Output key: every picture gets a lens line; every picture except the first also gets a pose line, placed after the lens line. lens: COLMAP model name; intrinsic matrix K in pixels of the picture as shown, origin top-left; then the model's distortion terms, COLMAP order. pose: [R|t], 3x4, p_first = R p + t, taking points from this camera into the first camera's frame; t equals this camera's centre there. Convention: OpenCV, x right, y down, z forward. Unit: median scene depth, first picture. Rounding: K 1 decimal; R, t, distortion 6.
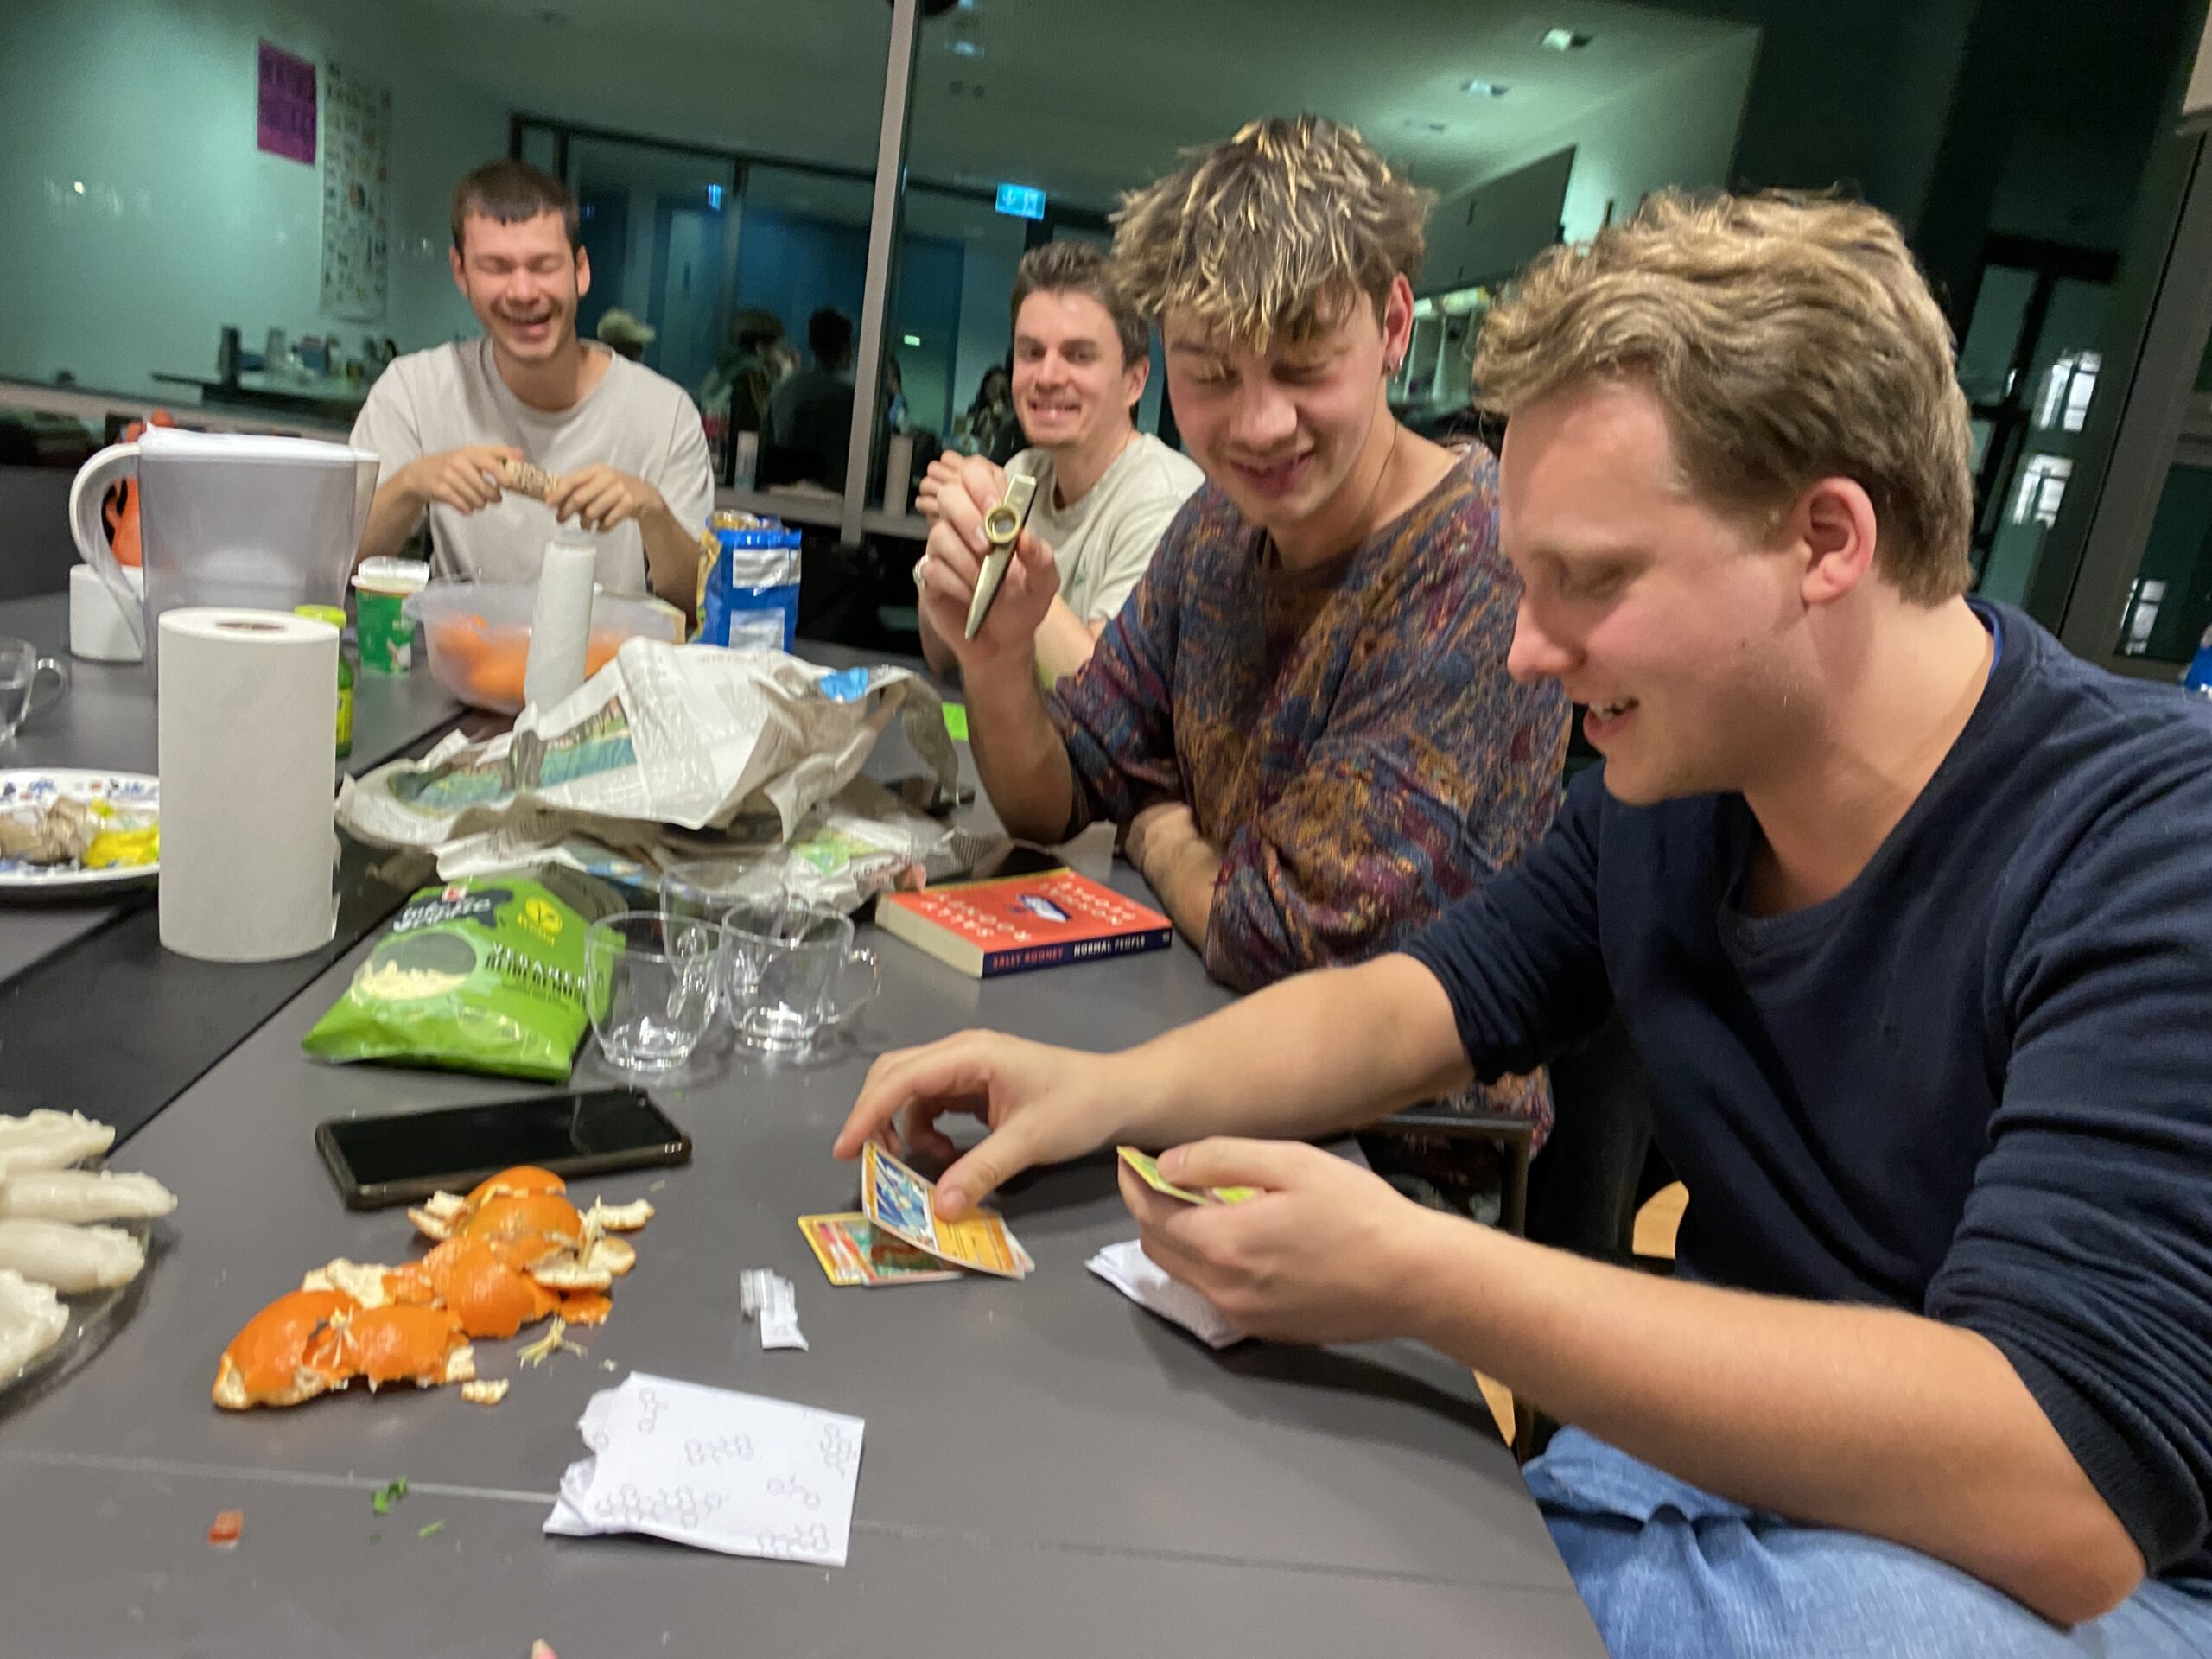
lens RADIAL K [[1762.2, 0, 1106.0], [0, 1762.2, 829.5], [0, 0, 1]] dist [-0.000215, -0.006226]
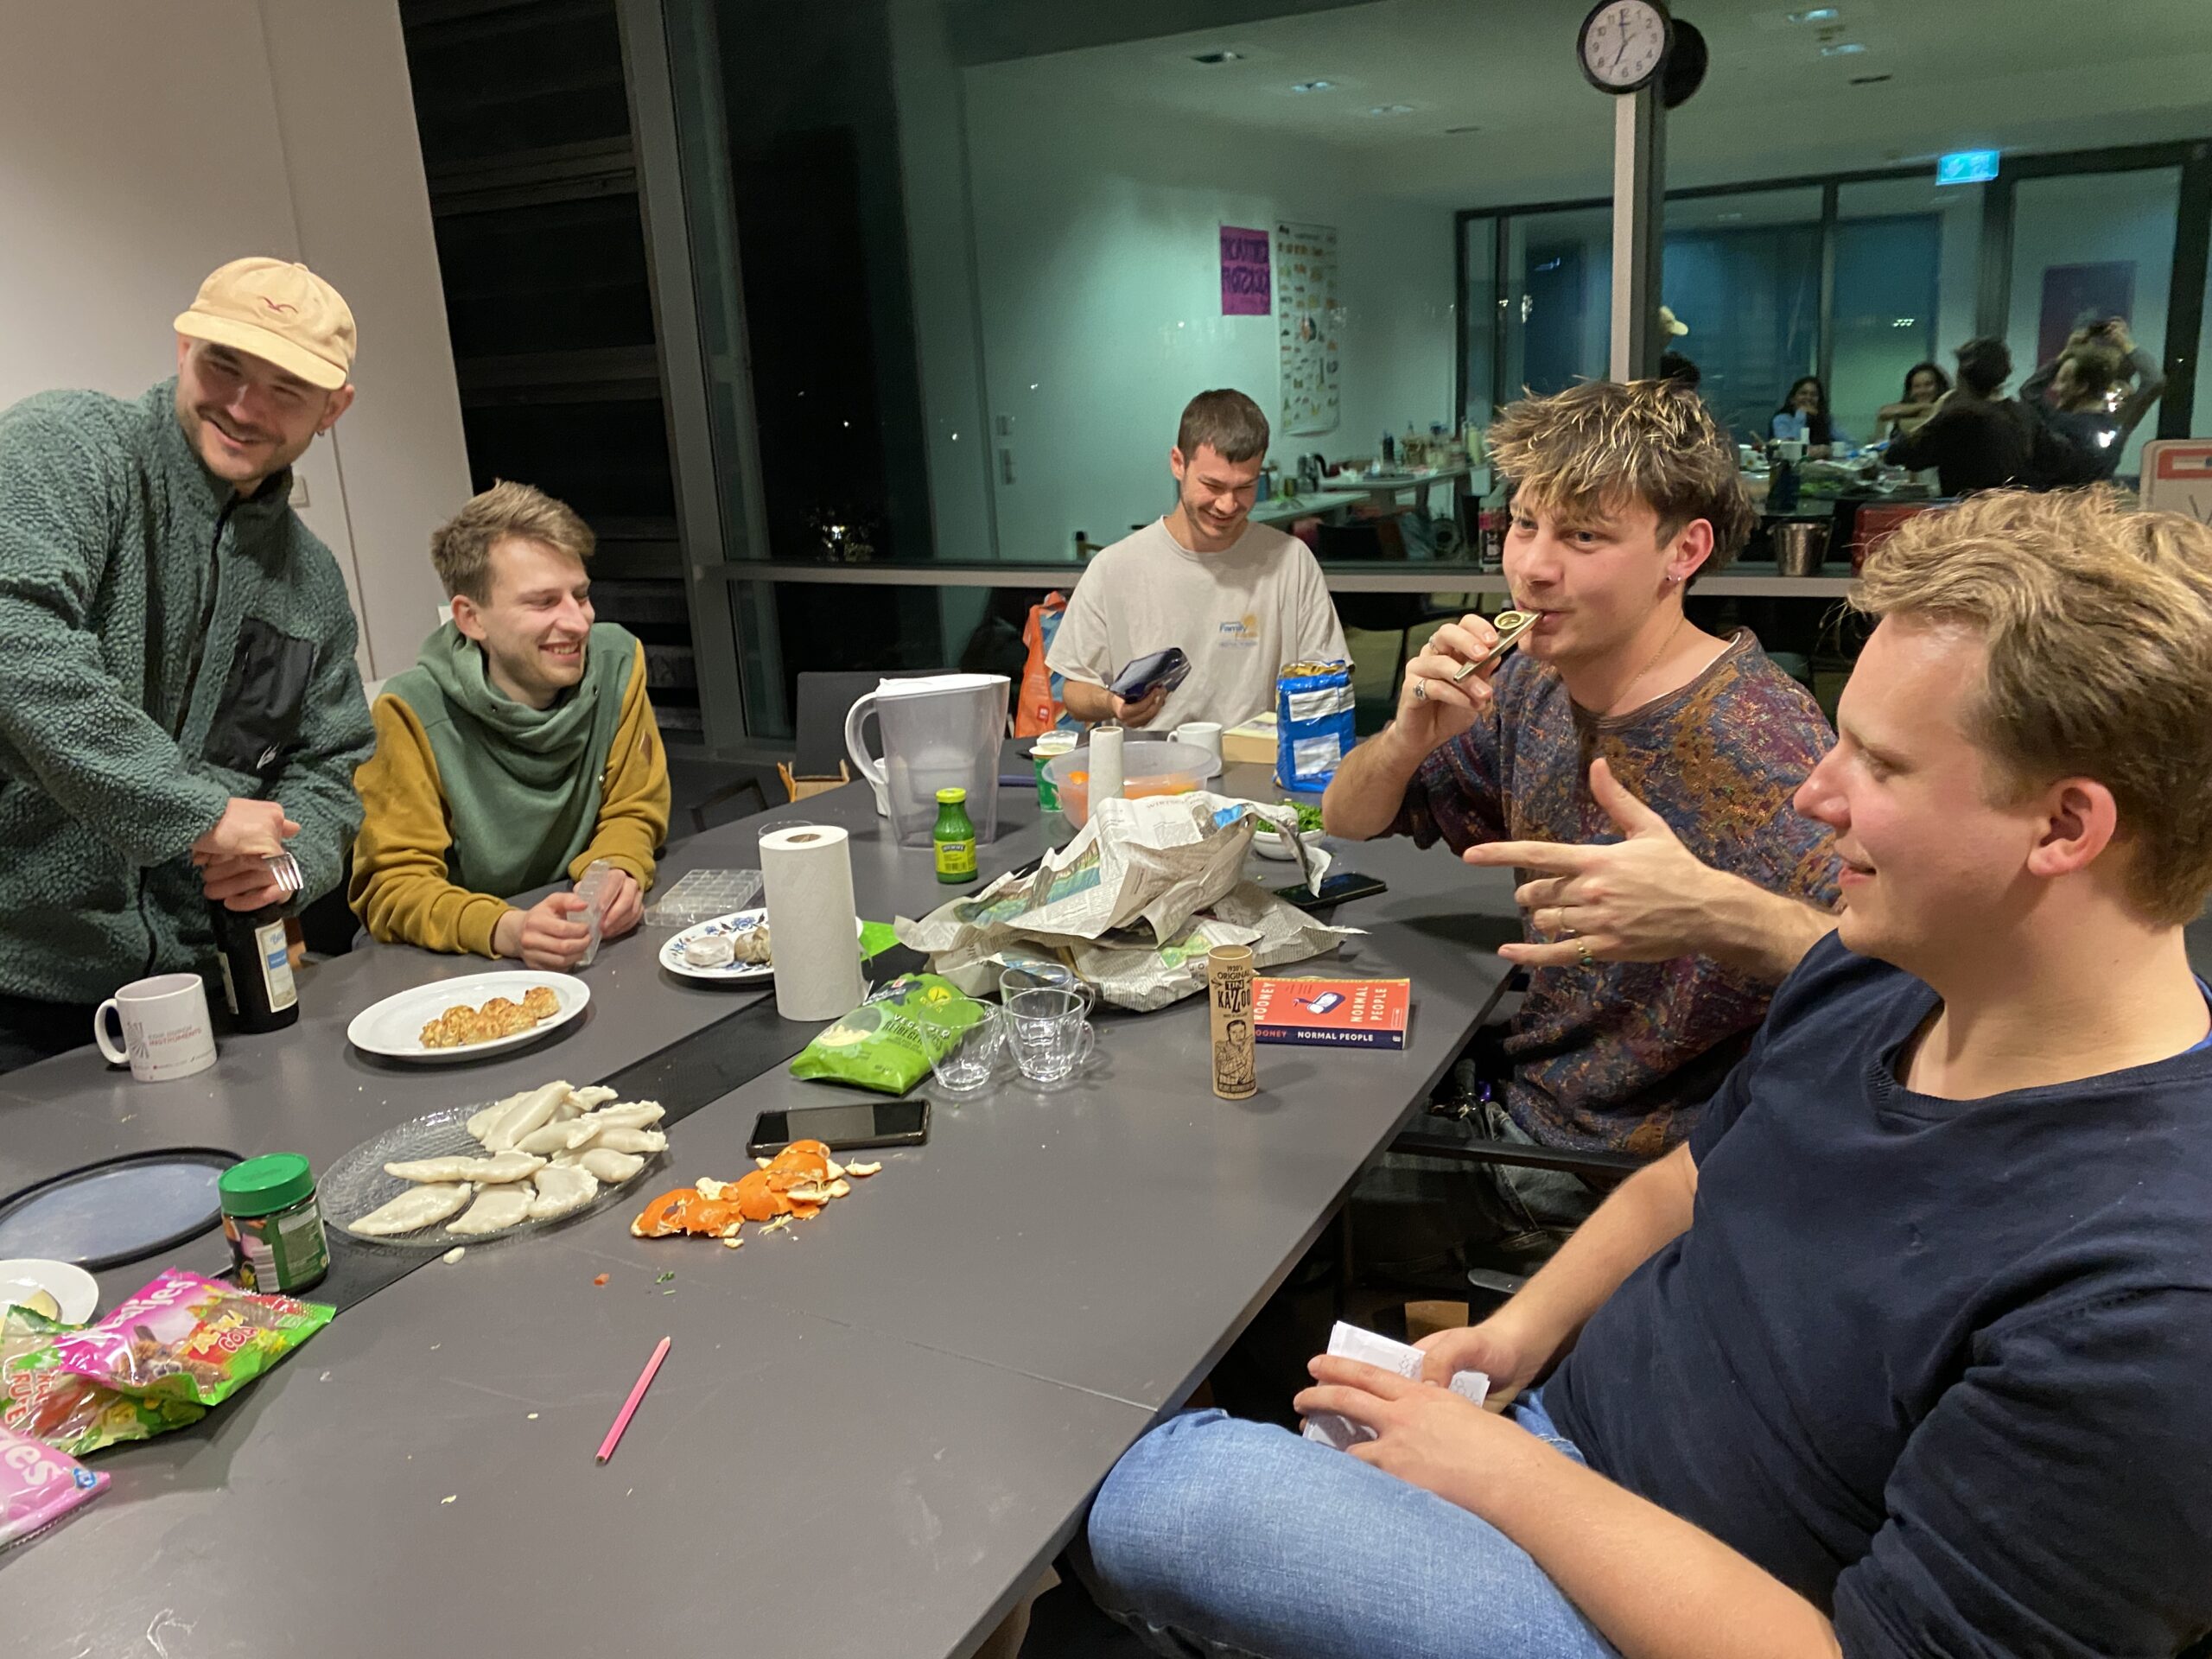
lens RADIAL K [[1762.2, 0, 1106.0], [0, 1762.2, 829.5], [0, 0, 1]] dist [-0.000215, -0.006226]
pose [[0.813932, -0.043269, -0.579346, 0.601962], [0.044406, 0.998939, -0.012220, -0.063906], [0.579260, -0.015780, 0.814990, -0.224568]]
